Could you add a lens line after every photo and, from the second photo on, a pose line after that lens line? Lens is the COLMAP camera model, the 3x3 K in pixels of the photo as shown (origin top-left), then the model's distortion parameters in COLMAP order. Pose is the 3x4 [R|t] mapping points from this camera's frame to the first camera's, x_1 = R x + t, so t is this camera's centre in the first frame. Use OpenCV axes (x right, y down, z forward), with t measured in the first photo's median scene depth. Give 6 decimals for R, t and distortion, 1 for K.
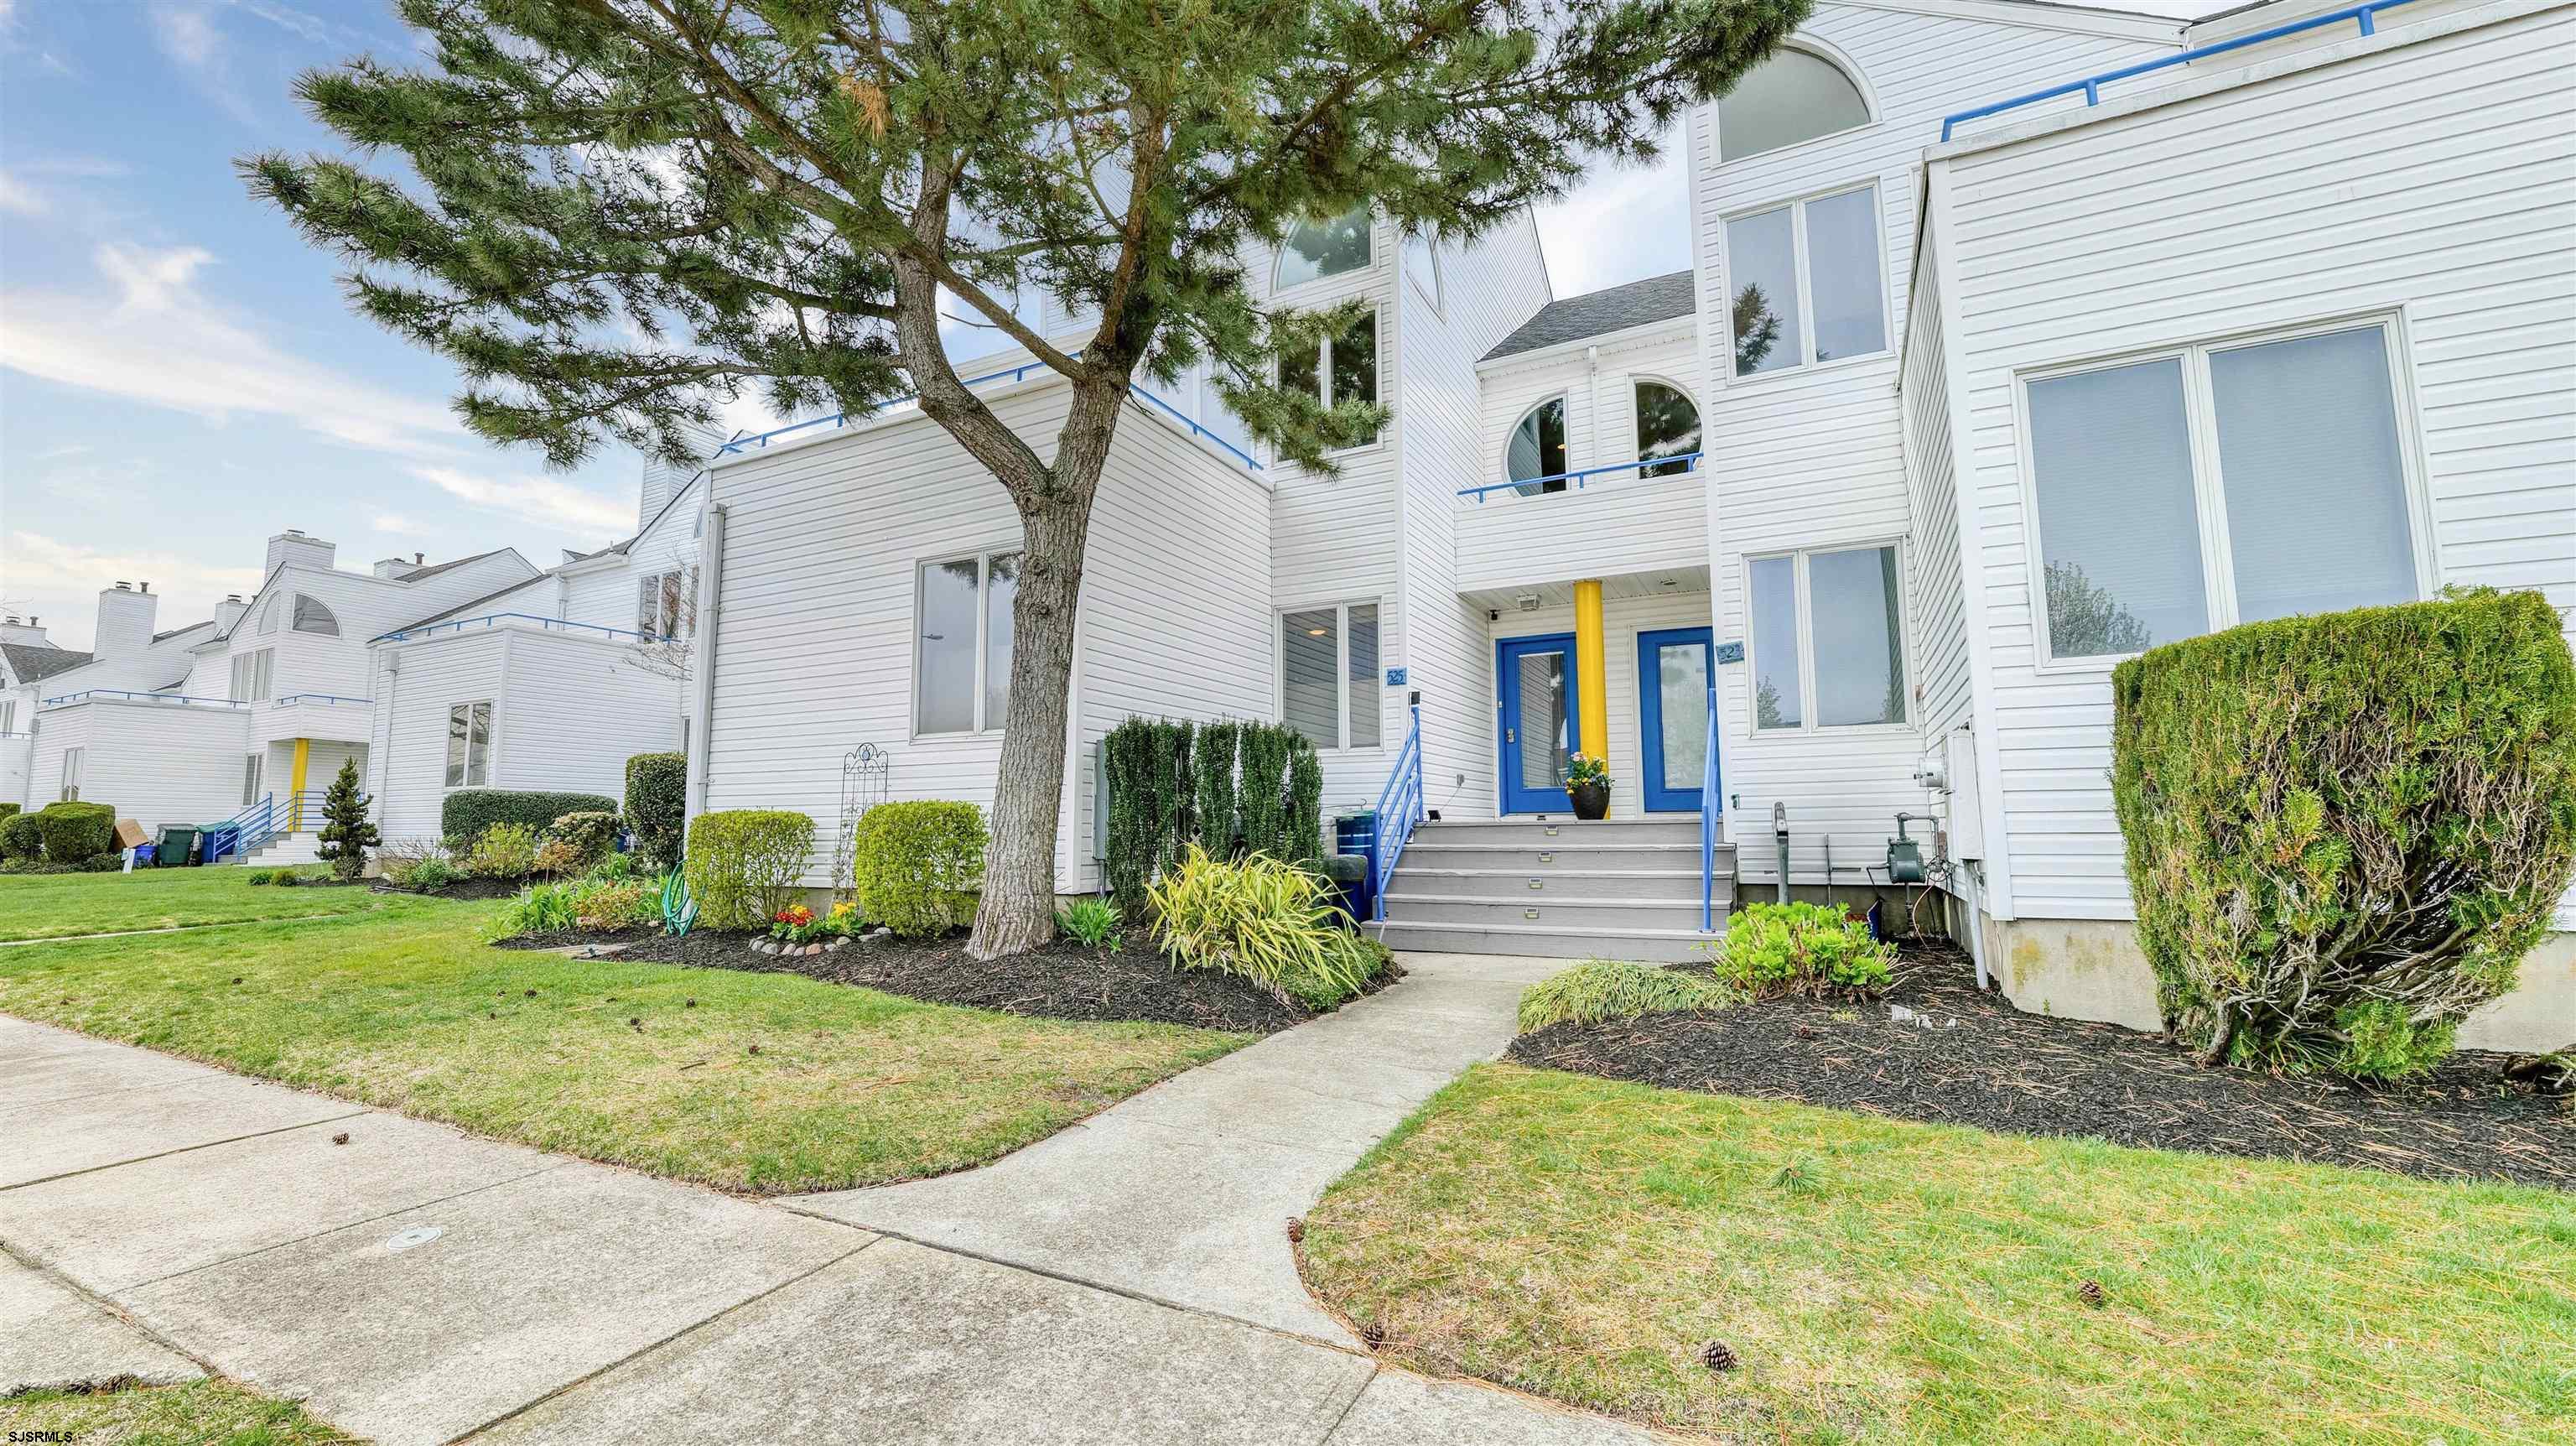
lens RADIAL K [[1046.3, 0, 1275.2], [0, 1046.3, 716.2], [0, 0, 1]] dist [-0.013843, 0.001498]
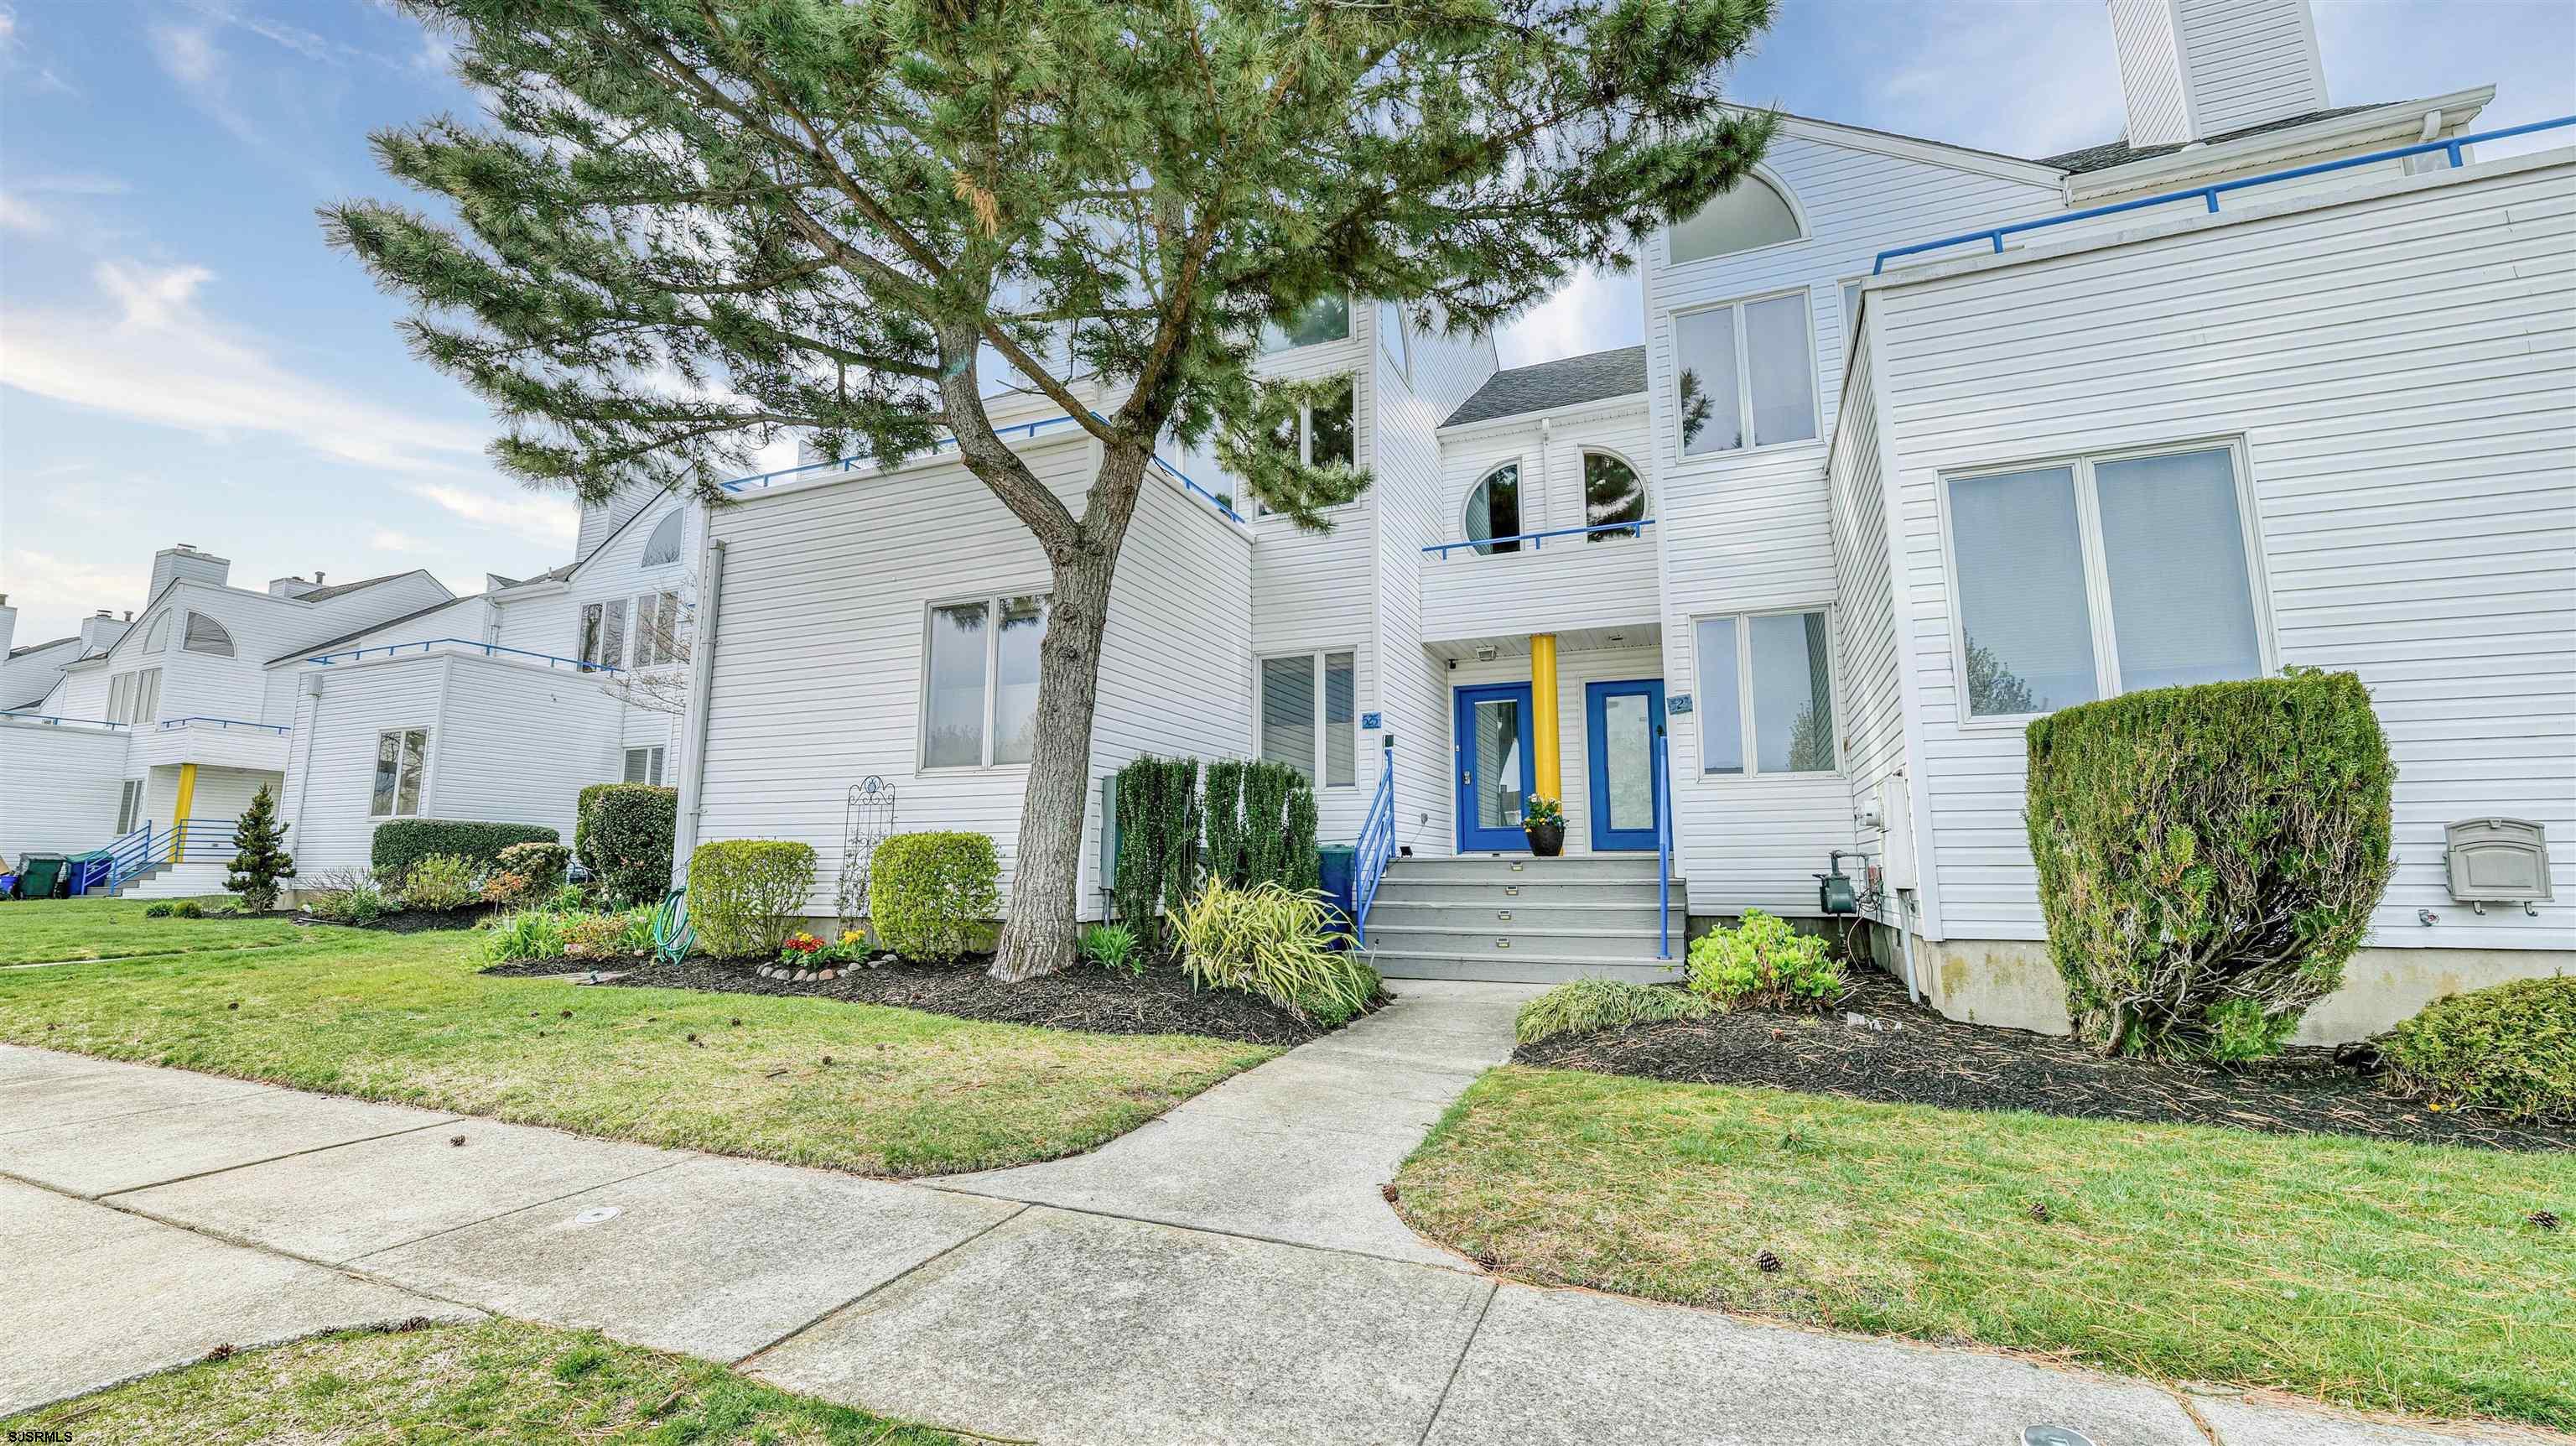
lens RADIAL K [[1046.3, 0, 1275.2], [0, 1046.3, 716.2], [0, 0, 1]] dist [-0.013843, 0.001498]
pose [[0.997017, 0.017781, 0.075102, -0.092213], [-0.014853, 0.999115, -0.039361, 0.001830], [-0.075735, 0.038129, 0.996399, -0.081864]]
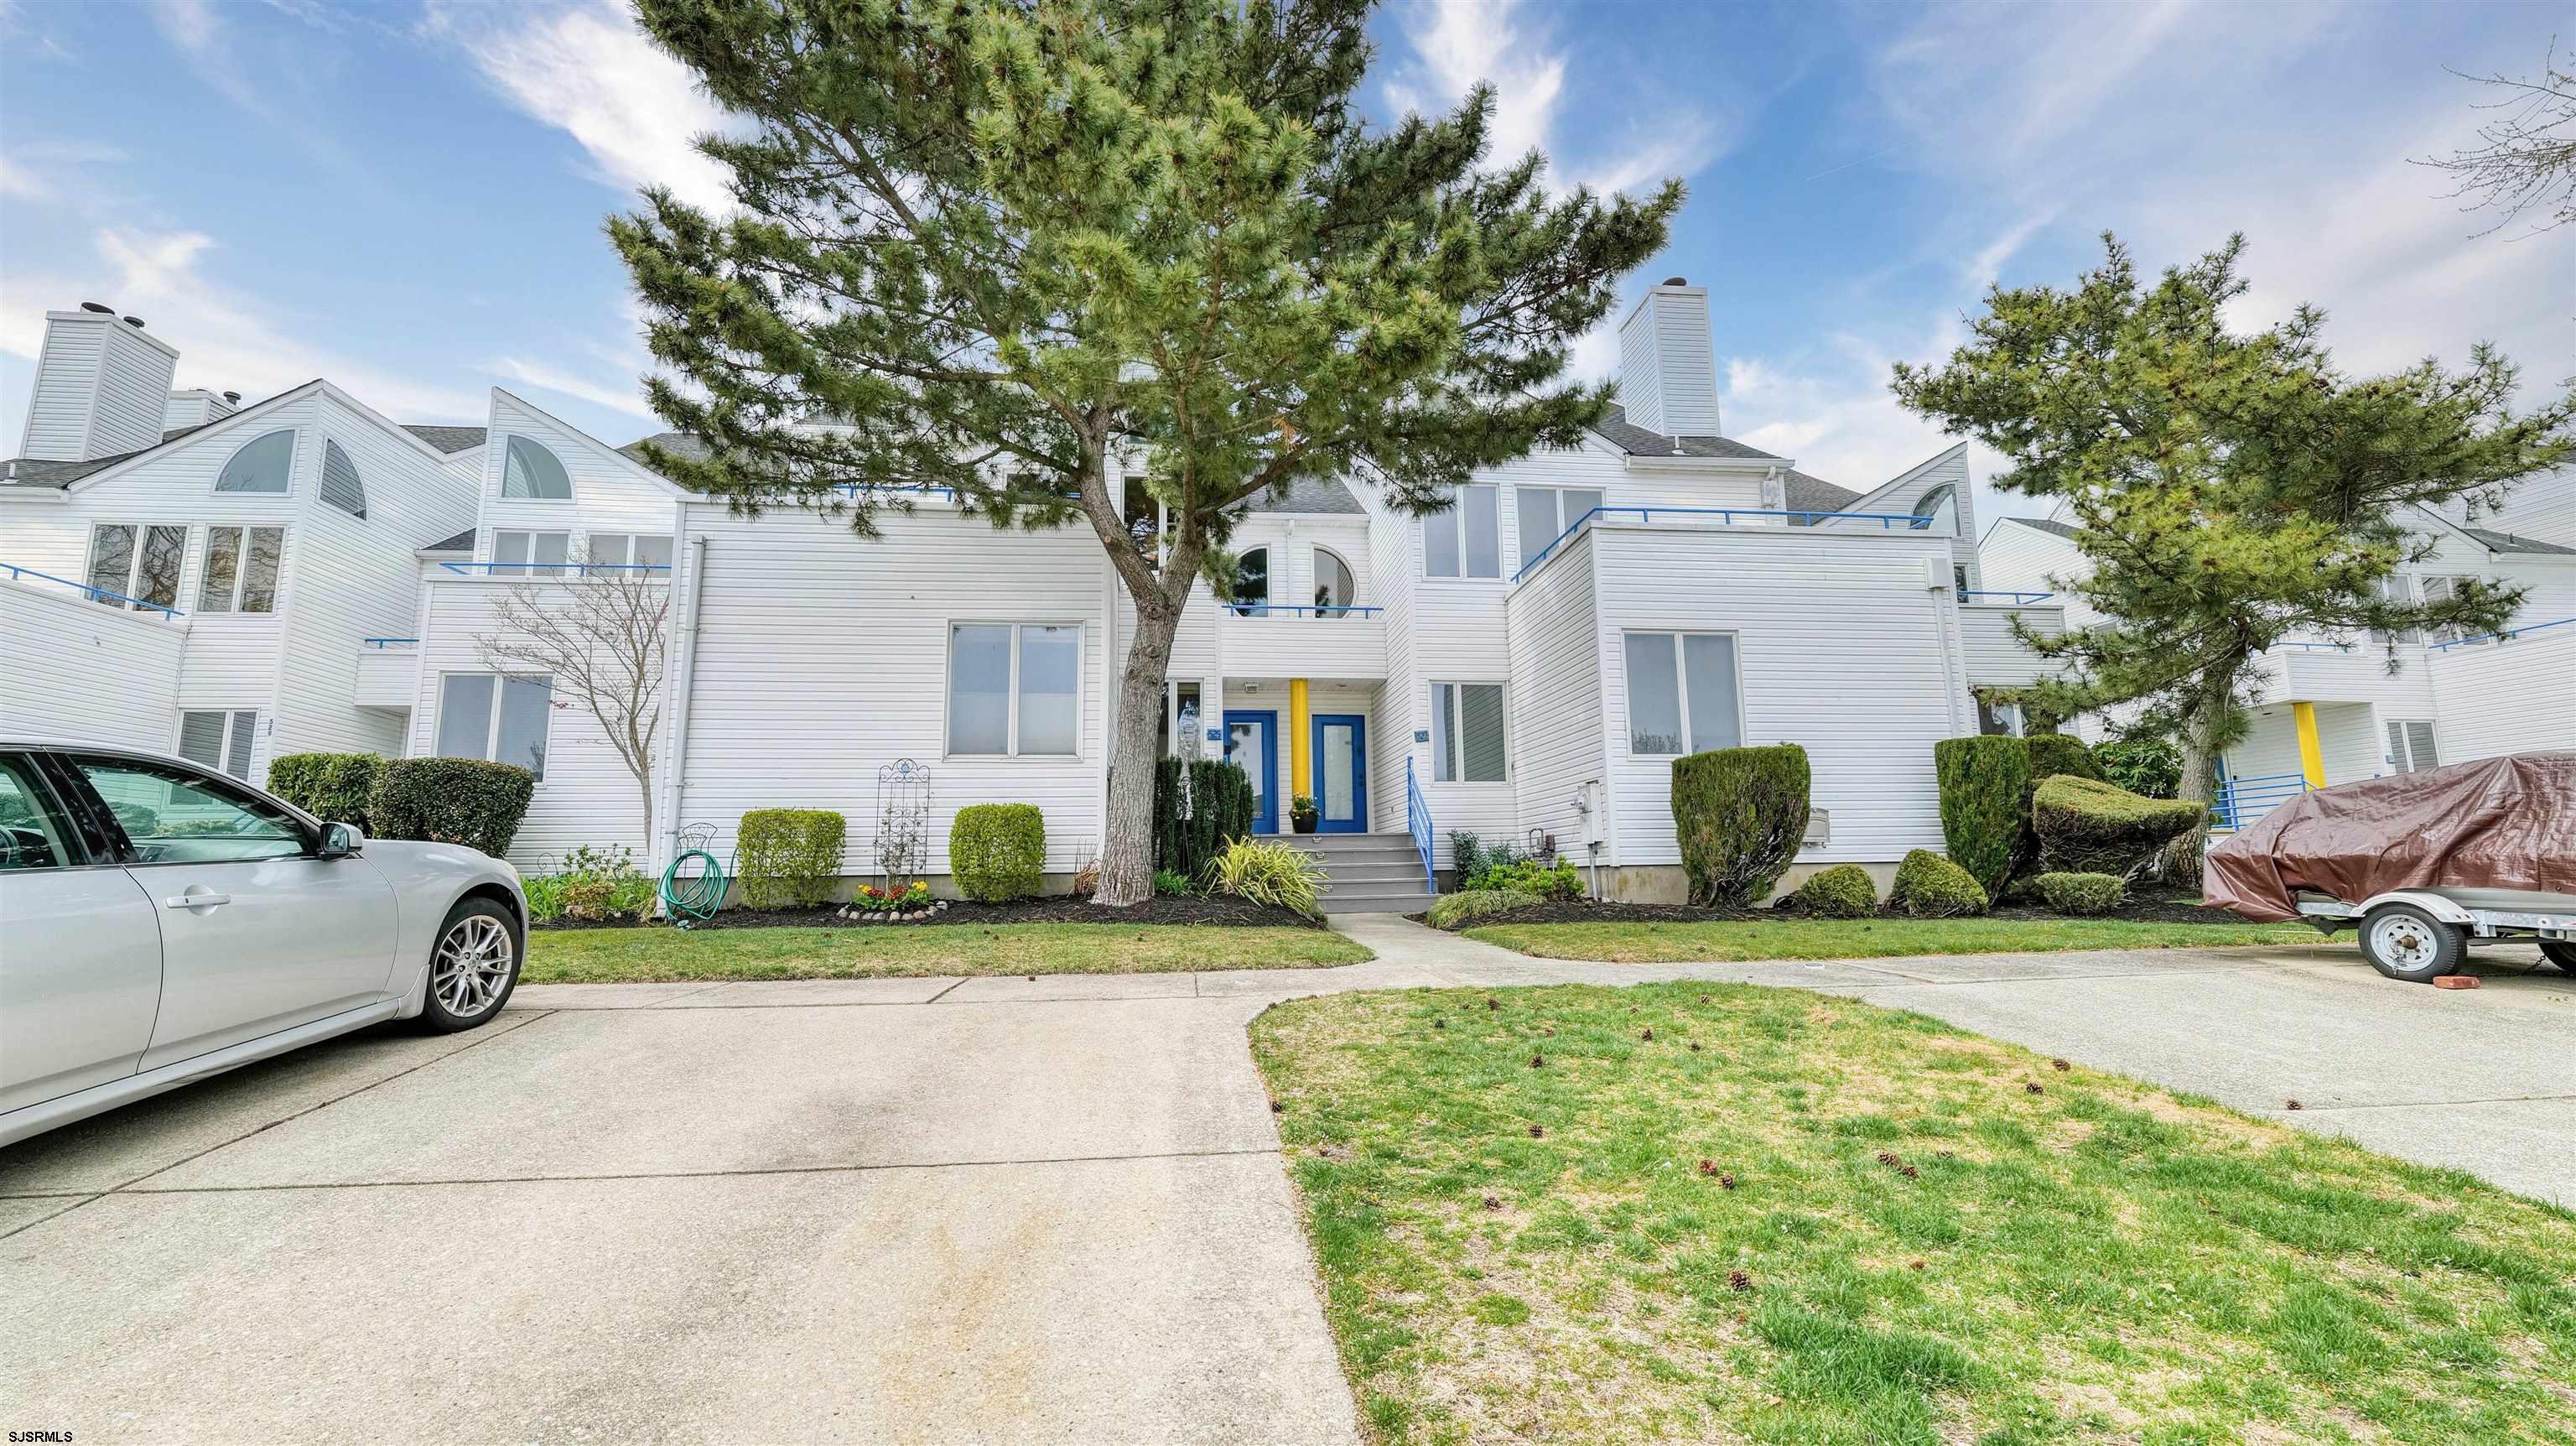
lens RADIAL K [[1095.5, 0, 1275.5], [0, 1095.5, 688.4], [0, 0, 1]] dist [-0.013356, 0.000078]
pose [[0.826850, 0.094728, 0.554387, -0.978018], [-0.054101, 0.994539, -0.089247, 0.043911], [-0.559814, 0.043801, 0.827460, -0.450701]]
